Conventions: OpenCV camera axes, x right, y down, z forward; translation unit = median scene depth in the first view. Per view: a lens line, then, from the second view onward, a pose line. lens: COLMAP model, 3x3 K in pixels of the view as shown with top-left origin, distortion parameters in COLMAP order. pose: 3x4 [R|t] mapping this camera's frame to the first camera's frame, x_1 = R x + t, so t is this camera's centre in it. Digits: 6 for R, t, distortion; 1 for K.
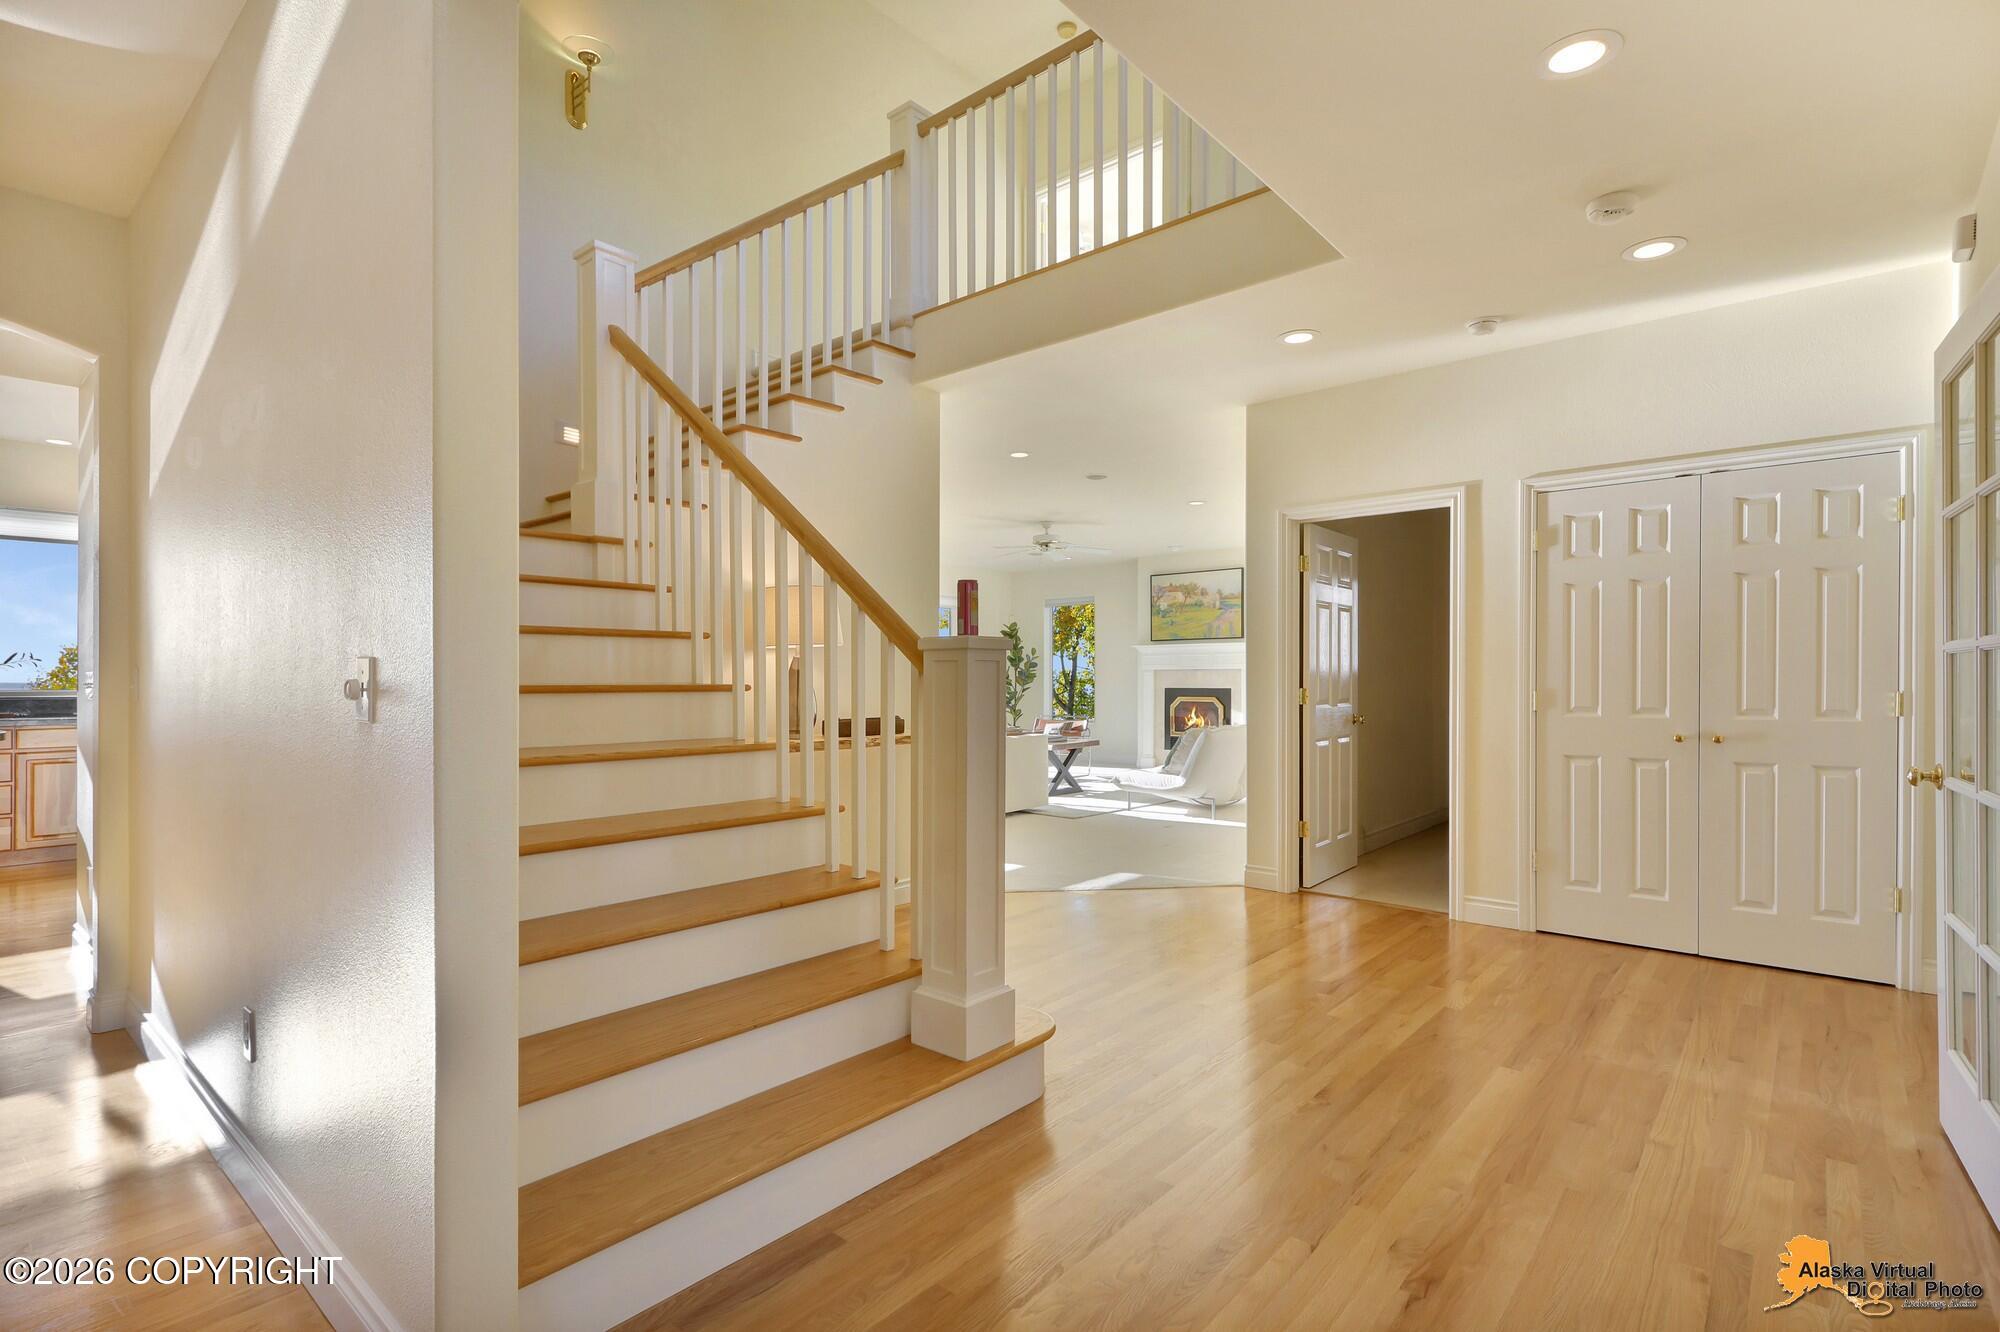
lens RADIAL K [[968.6, 0, 880.7], [0, 968.6, 694.6], [0, 0, 1]] dist [-0.018166, -0.000032]
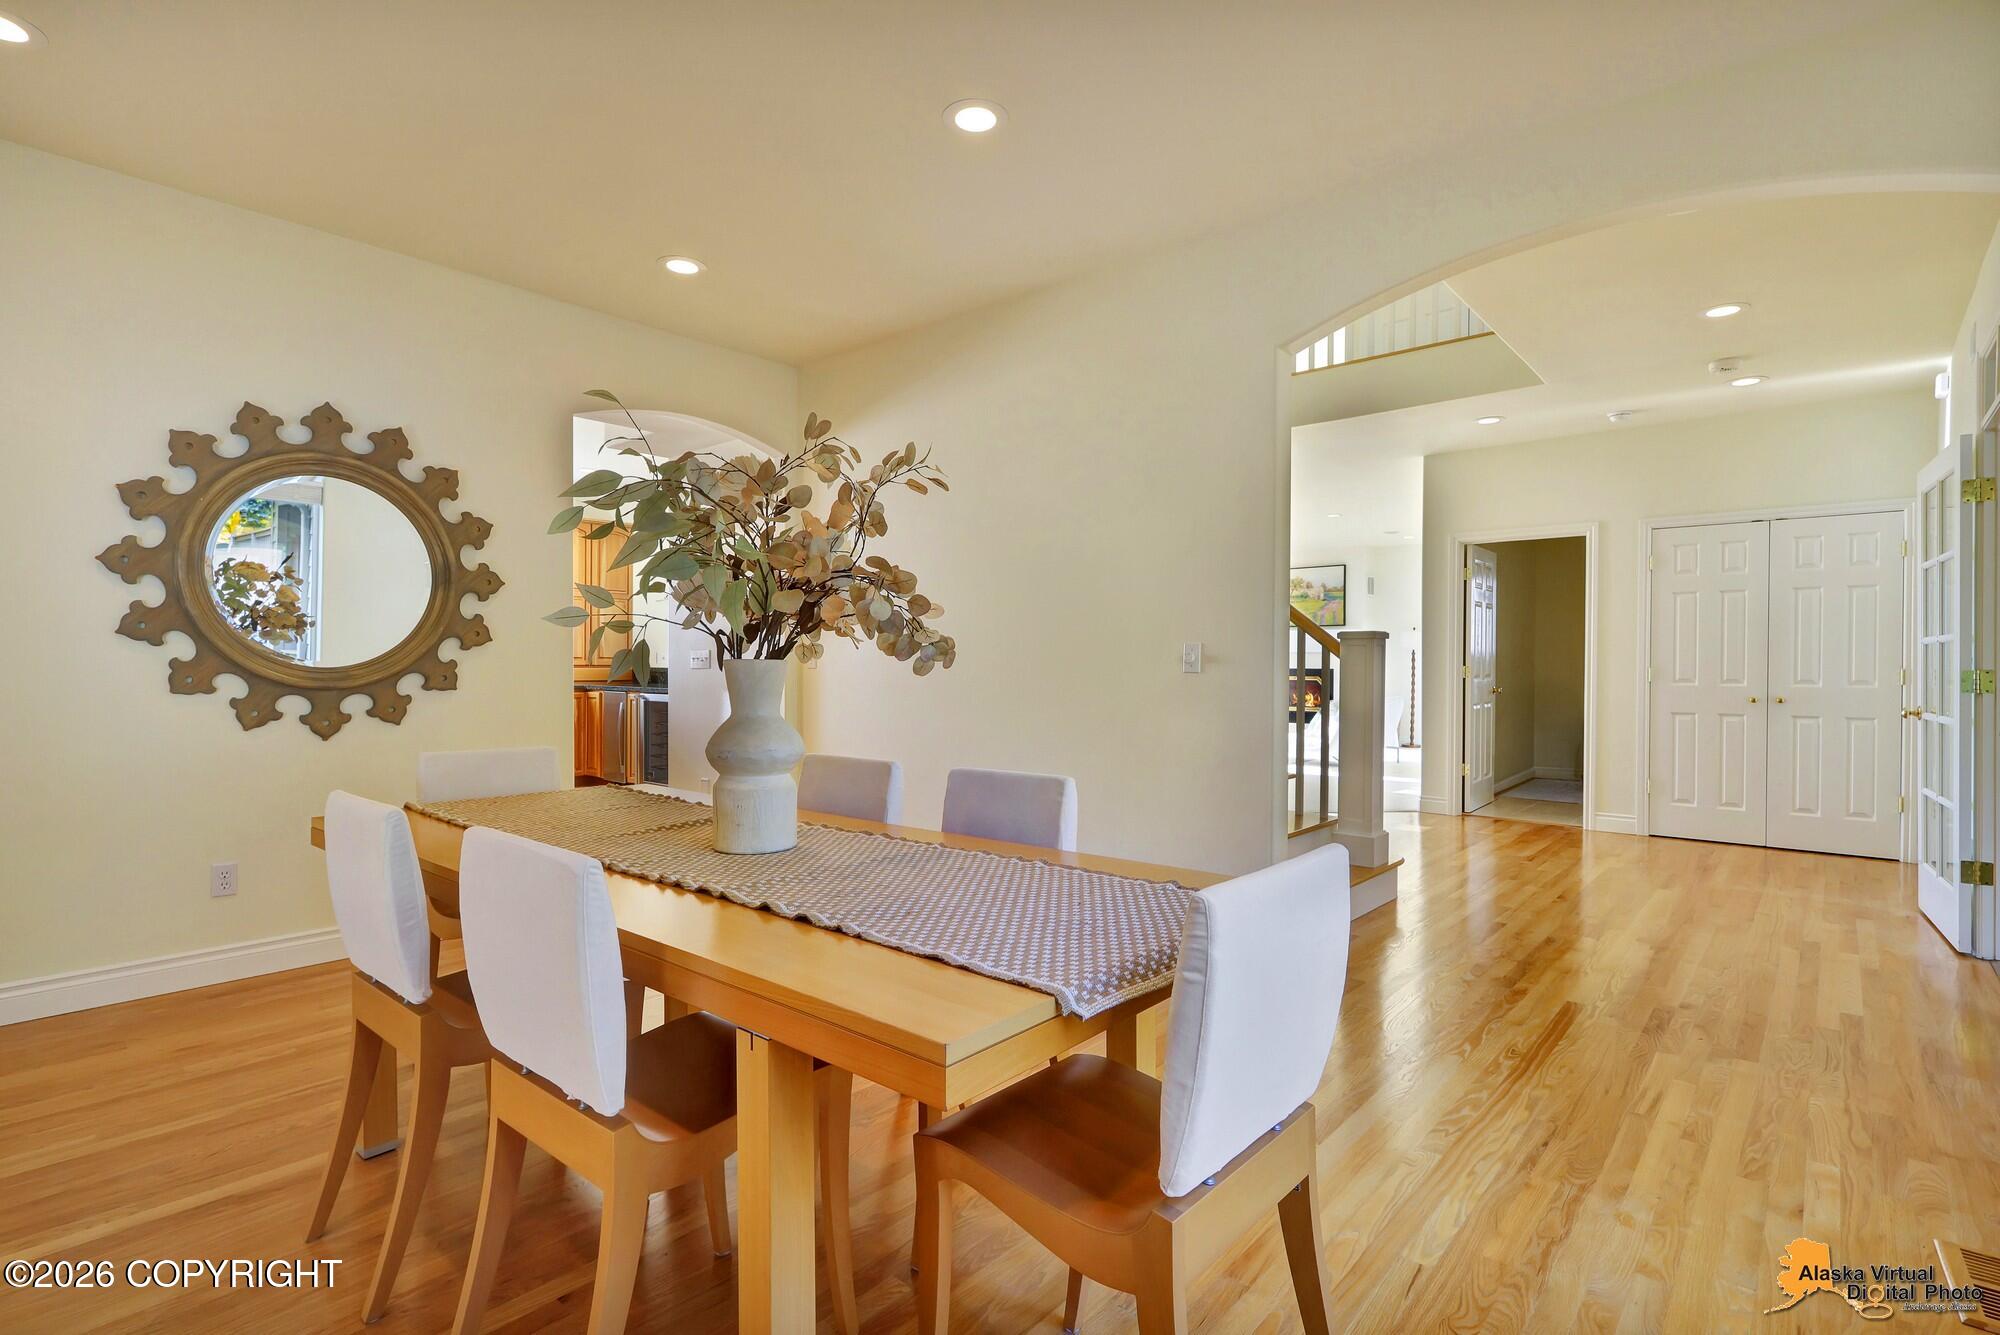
lens RADIAL K [[949.3, 0, 947.1], [0, 949.3, 674.2], [0, 0, 1]] dist [-0.001085, -0.000500]
pose [[0.999707, 0.010212, 0.021926, -0.395334], [-0.010181, 0.999947, -0.001533, 0.018054], [-0.021940, 0.001310, 0.999758, -0.390622]]
